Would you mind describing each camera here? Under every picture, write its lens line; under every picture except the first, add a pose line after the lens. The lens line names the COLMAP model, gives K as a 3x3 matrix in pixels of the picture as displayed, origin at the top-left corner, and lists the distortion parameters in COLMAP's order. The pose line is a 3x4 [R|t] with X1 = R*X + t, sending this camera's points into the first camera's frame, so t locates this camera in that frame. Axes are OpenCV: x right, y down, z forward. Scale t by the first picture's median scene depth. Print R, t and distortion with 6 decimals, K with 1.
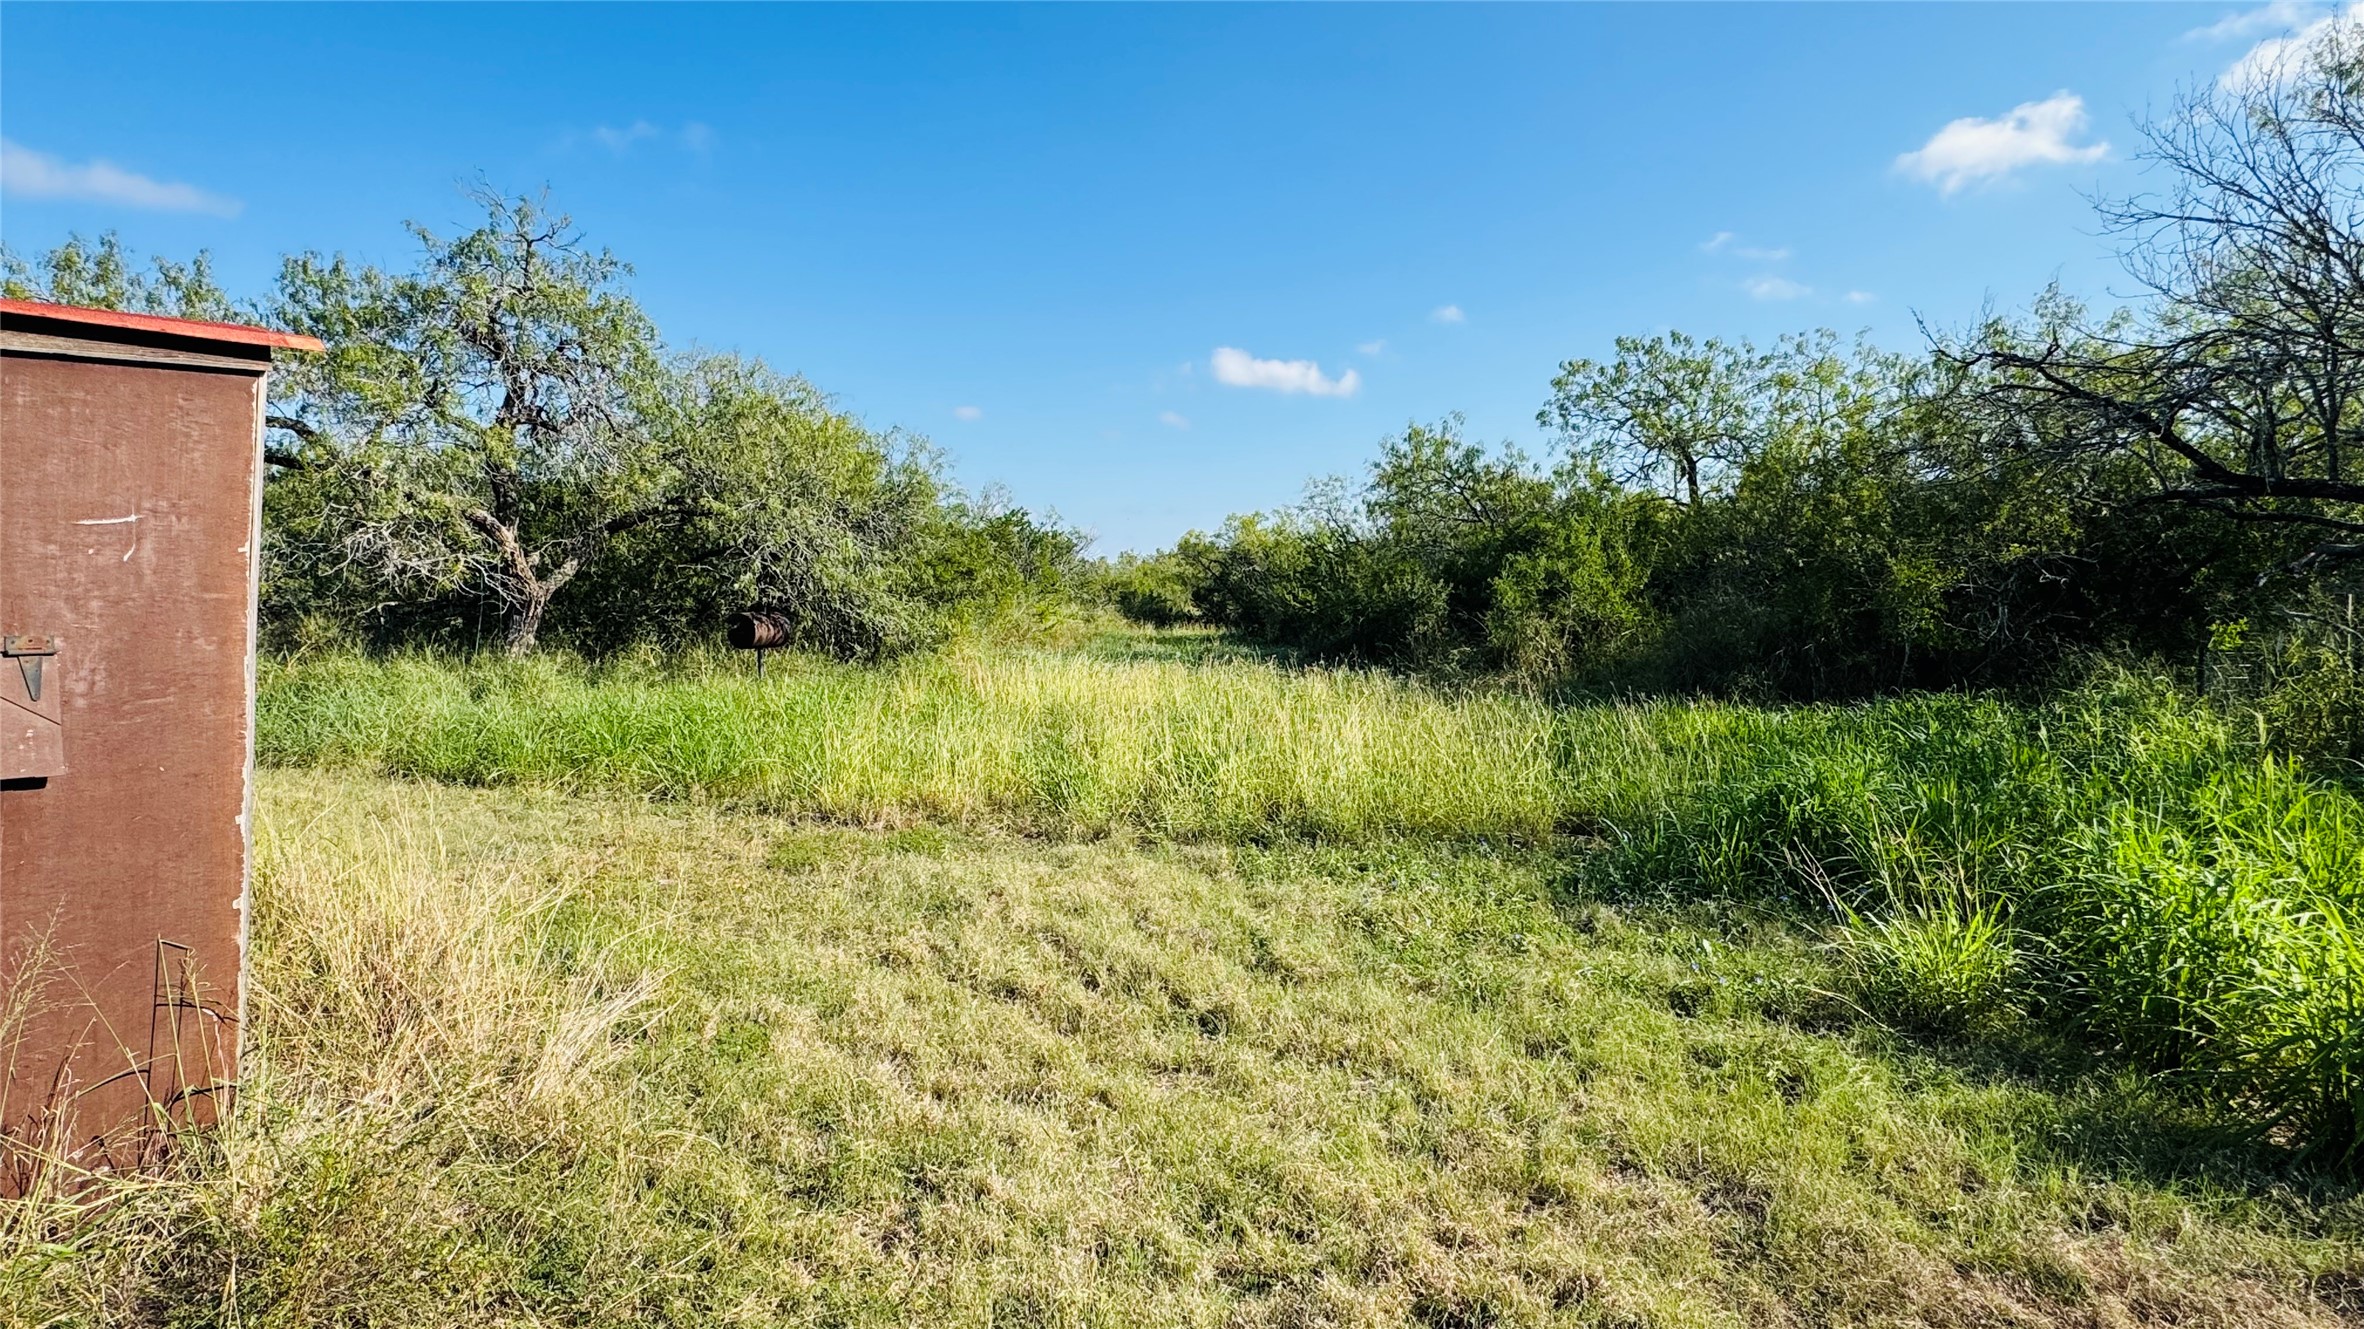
lens RADIAL K [[1239.8, 0, 1175.4], [0, 1239.8, 664.6], [0, 0, 1]] dist [-0.002387, 0.000743]
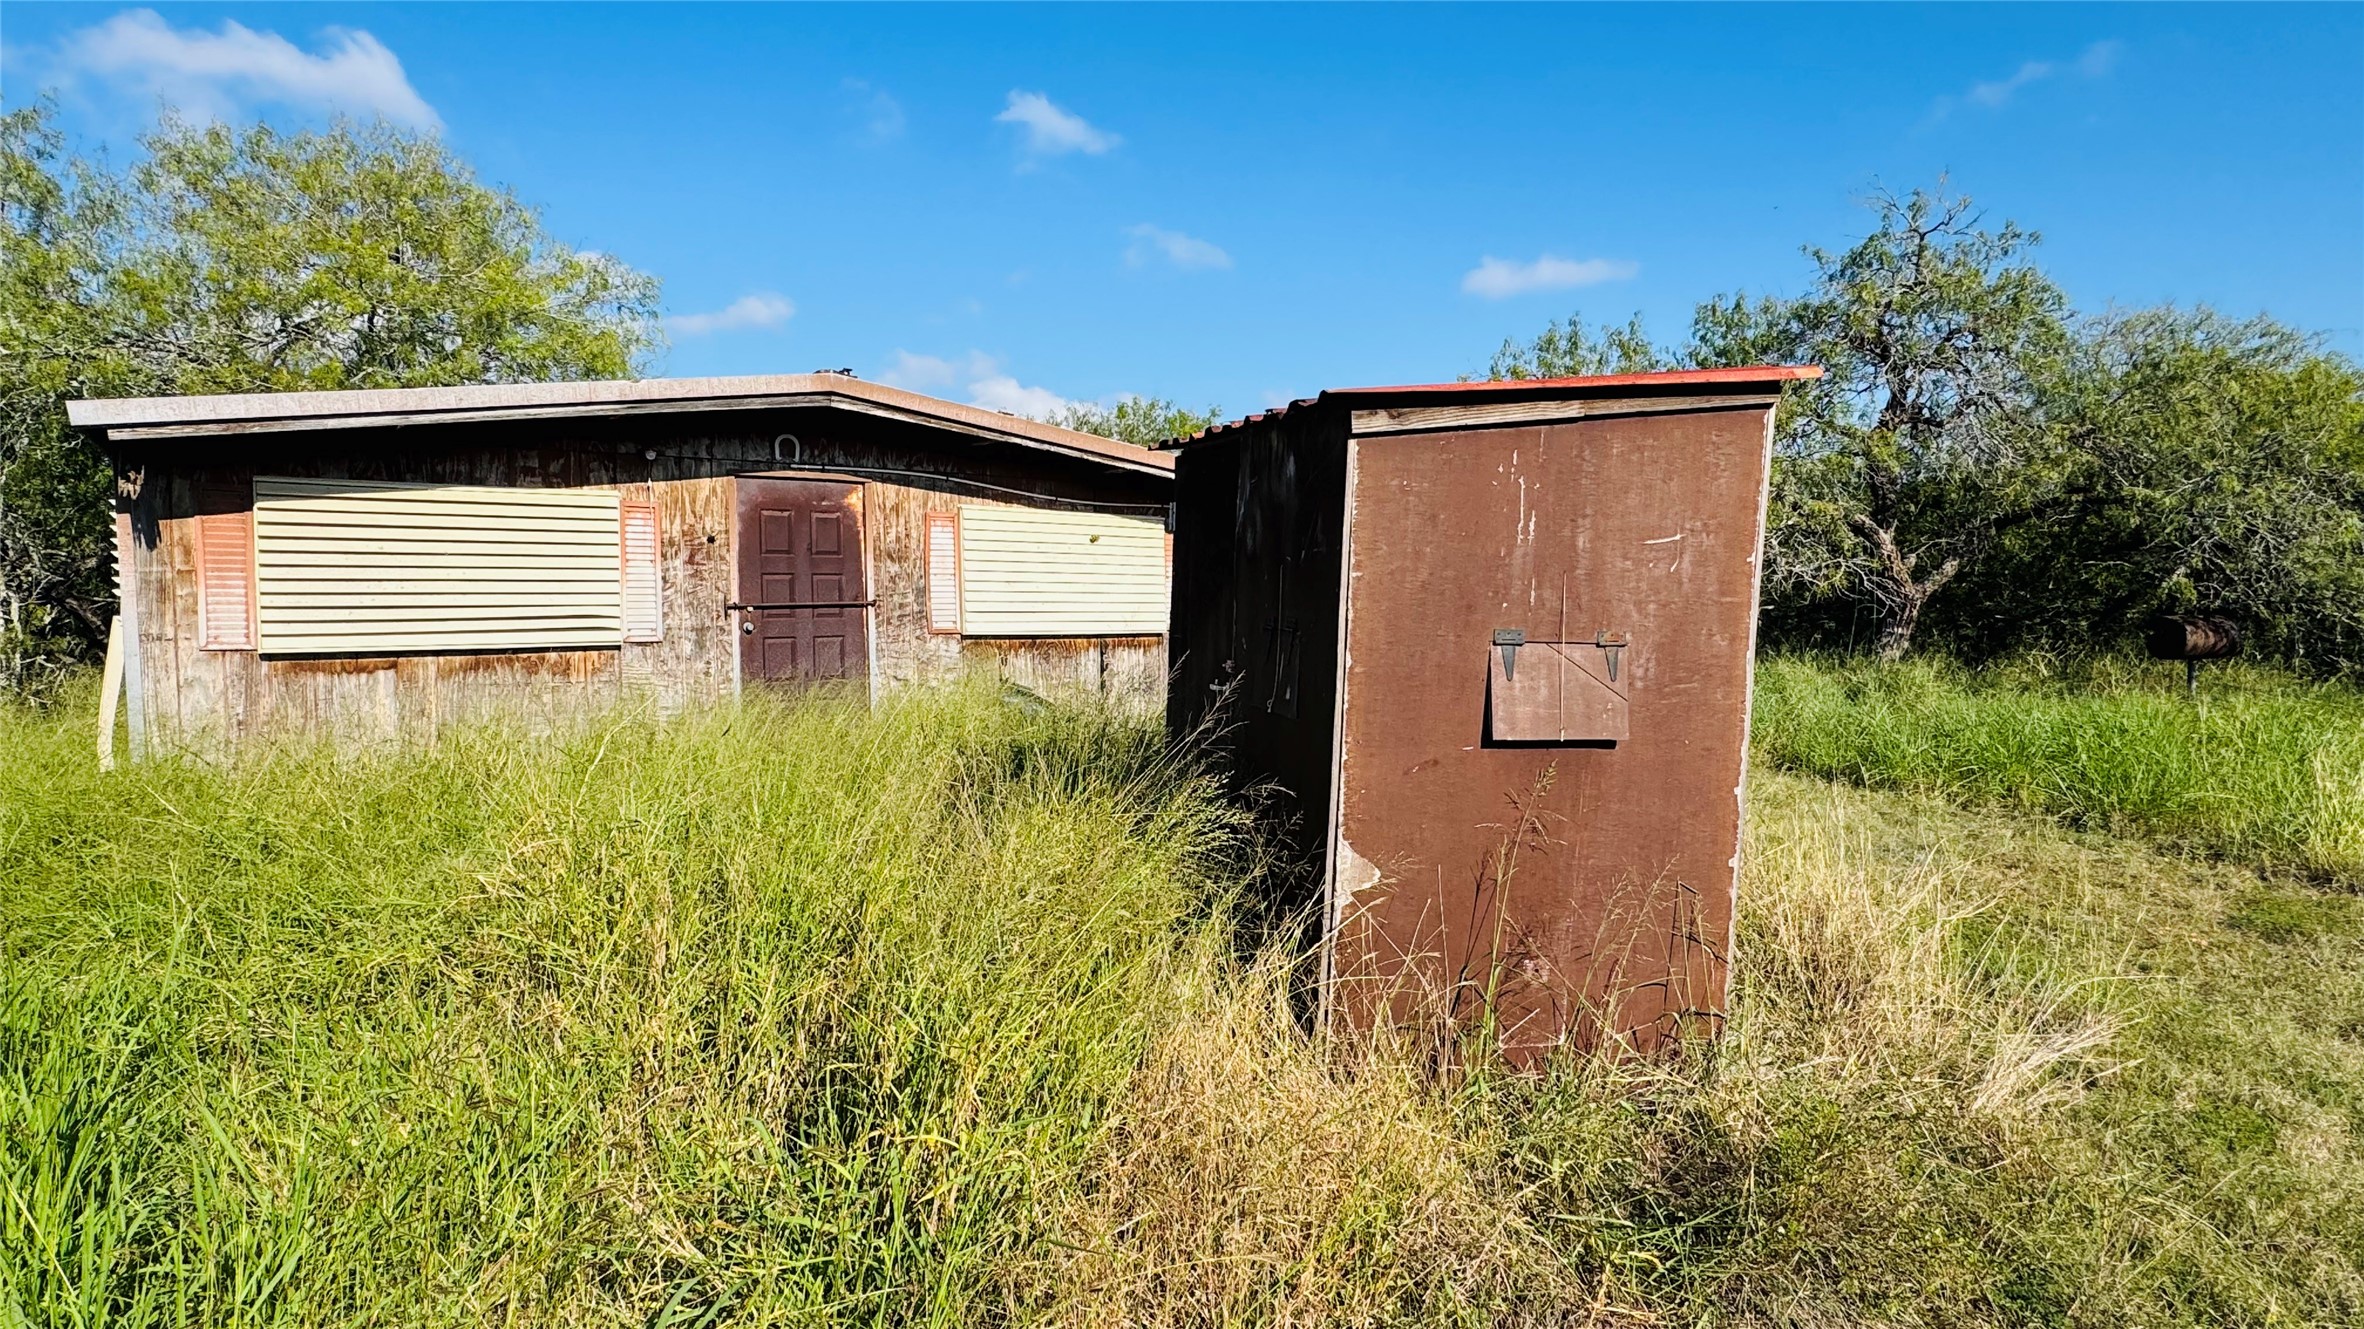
lens RADIAL K [[1239.8, 0, 1175.4], [0, 1239.8, 664.6], [0, 0, 1]] dist [-0.002387, 0.000743]
pose [[0.541101, 0.031390, -0.840371, -0.013954], [-0.034129, 0.999300, 0.015351, 0.001366], [0.840265, 0.020375, 0.541794, -0.017520]]
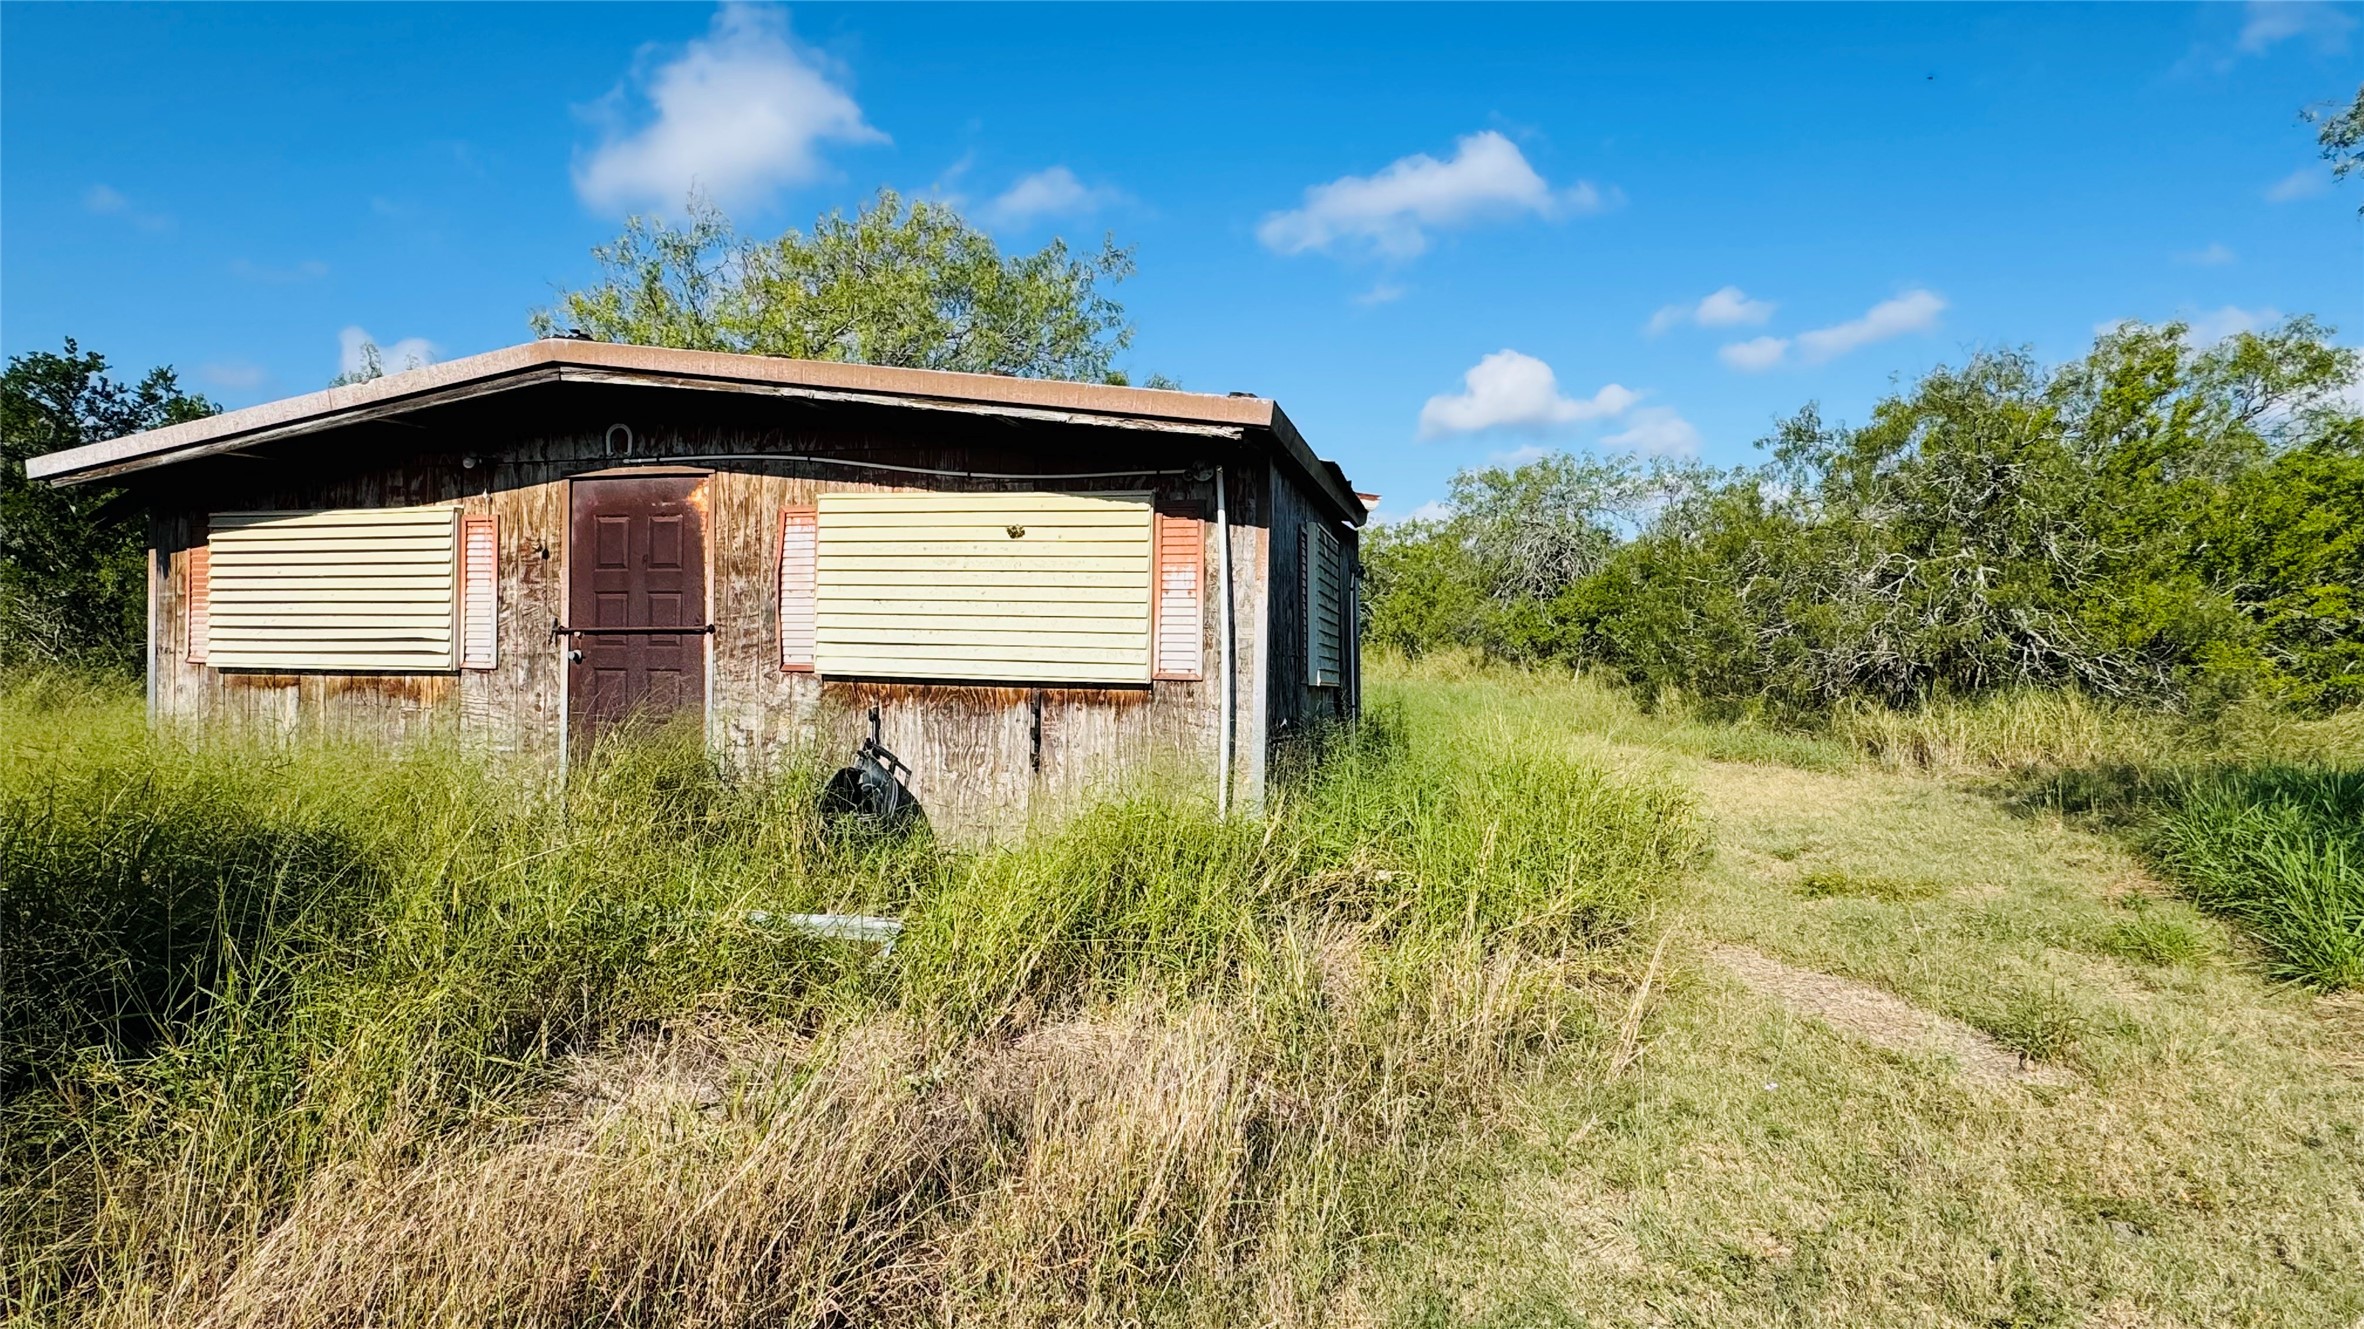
lens RADIAL K [[1239.2, 0, 1178.9], [0, 1239.2, 631.5], [0, 0, 1]] dist [0.002724, 0.000491]
pose [[-0.314111, -0.016842, -0.949237, -0.230619], [-0.059694, 0.998215, 0.002042, -0.026689], [0.947508, 0.057305, -0.314556, 0.538557]]
